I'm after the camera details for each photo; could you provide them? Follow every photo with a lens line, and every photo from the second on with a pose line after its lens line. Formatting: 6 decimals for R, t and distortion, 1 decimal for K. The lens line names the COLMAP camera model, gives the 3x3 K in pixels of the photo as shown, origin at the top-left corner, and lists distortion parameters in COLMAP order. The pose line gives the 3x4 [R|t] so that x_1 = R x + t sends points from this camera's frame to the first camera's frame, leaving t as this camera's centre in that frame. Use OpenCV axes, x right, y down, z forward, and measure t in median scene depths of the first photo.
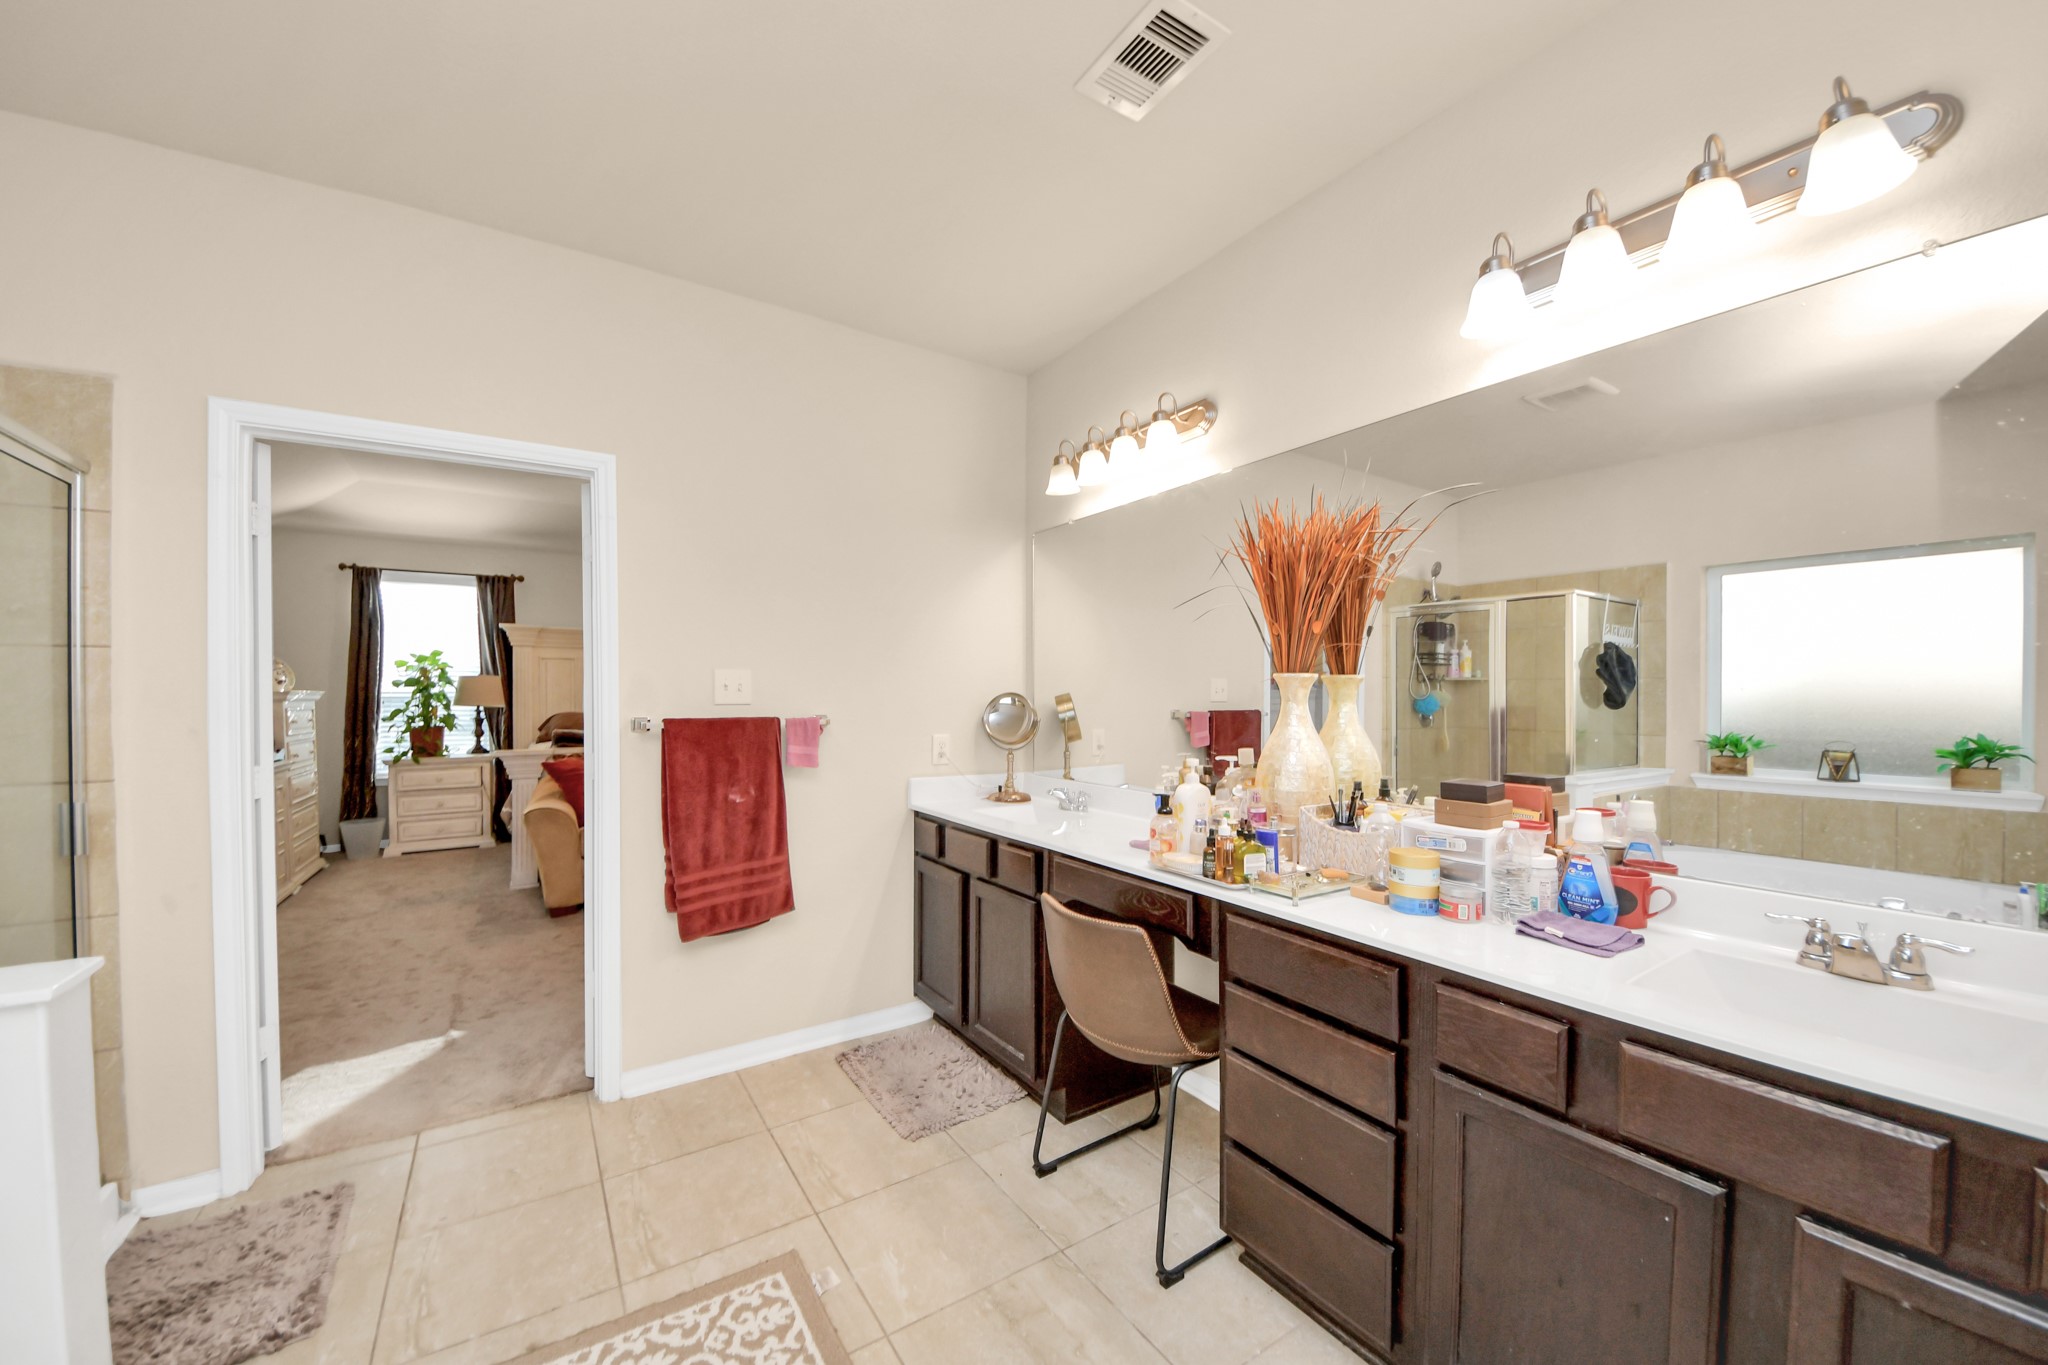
lens RADIAL K [[739.9, 0, 1021.8], [0, 739.9, 677.4], [0, 0, 1]] dist [0.000821, -0.011444]
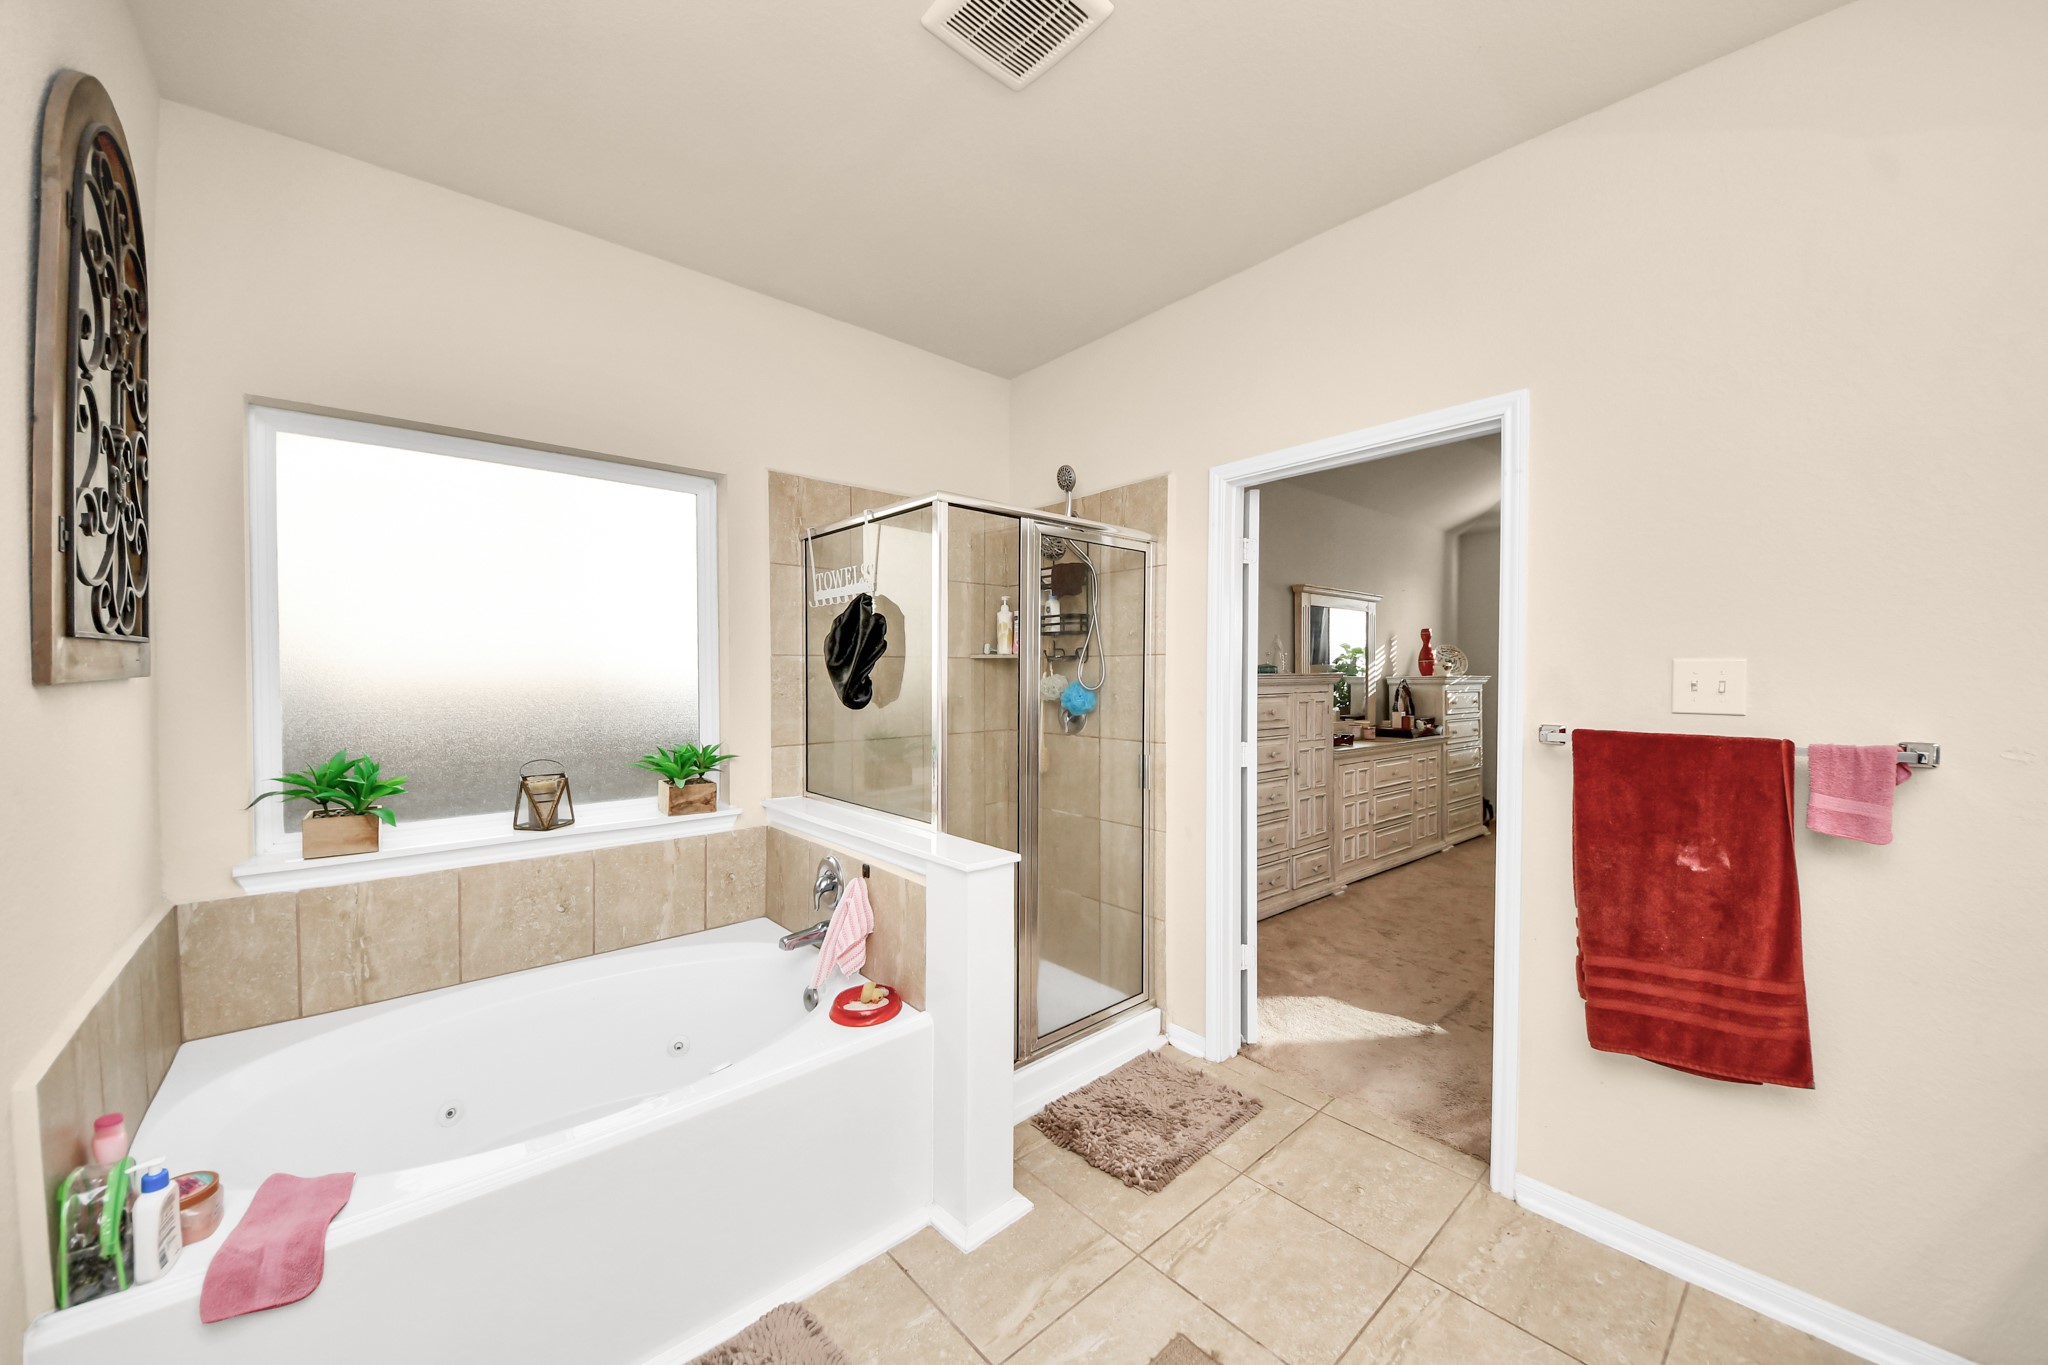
lens RADIAL K [[739.9, 0, 1021.8], [0, 739.9, 677.4], [0, 0, 1]] dist [0.000821, -0.011444]
pose [[0.119976, 0.009122, -0.992735, 0.162906], [0.020697, 0.999717, 0.011687, -0.014395], [0.992561, -0.021948, 0.119753, 0.361558]]
